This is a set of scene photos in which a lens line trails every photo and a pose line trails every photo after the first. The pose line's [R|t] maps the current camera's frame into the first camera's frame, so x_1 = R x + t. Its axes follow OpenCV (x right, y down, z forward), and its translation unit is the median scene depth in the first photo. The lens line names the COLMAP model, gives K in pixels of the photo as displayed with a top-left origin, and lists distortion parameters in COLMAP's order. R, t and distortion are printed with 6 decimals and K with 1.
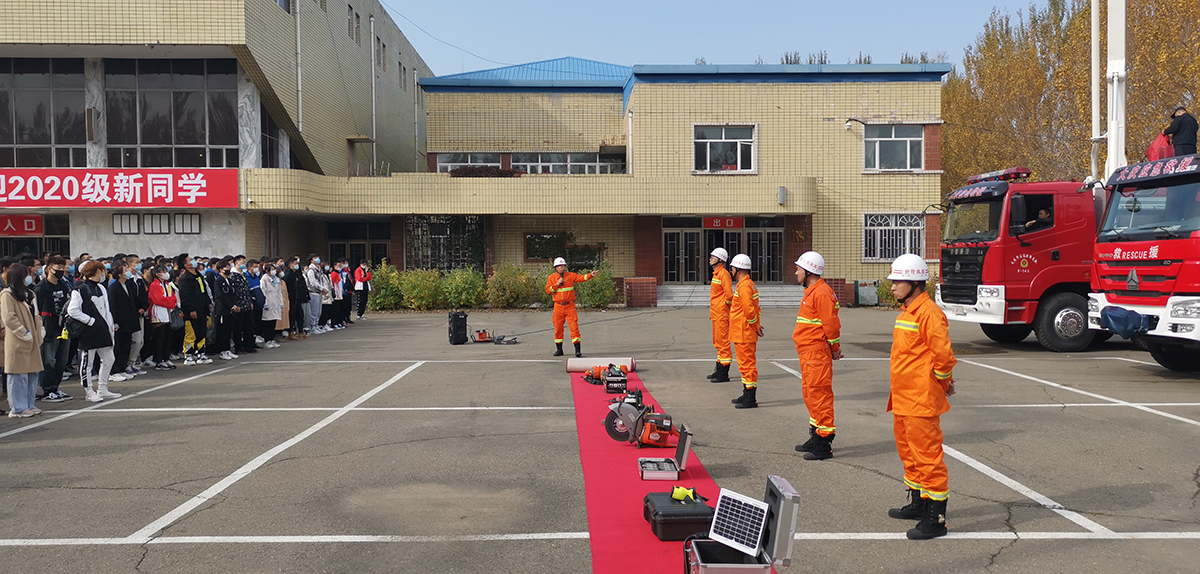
lens RADIAL K [[916.8, 0, 619.8], [0, 916.8, 289.7], [0, 0, 1]] dist [0.083662, -0.110784]
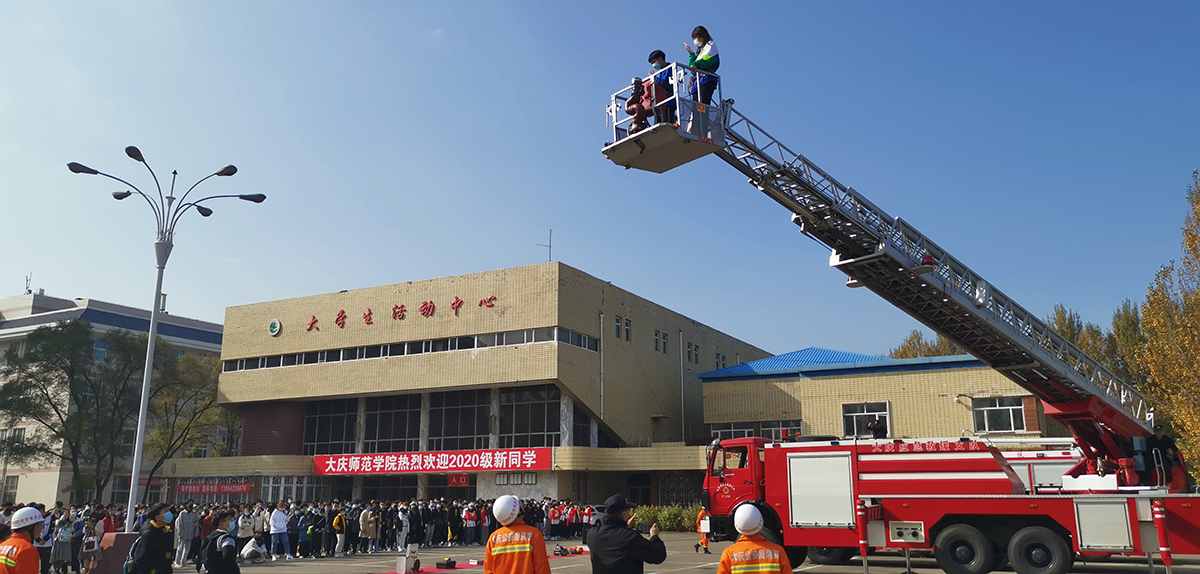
lens RADIAL K [[916.8, 0, 619.8], [0, 916.8, 289.7], [0, 0, 1]] dist [0.083662, -0.110784]
pose [[0.880404, -0.104126, -0.462651, 0.515092], [-0.018185, 0.967466, -0.252346, 0.019404], [0.473875, 0.230580, 0.849868, -0.476873]]
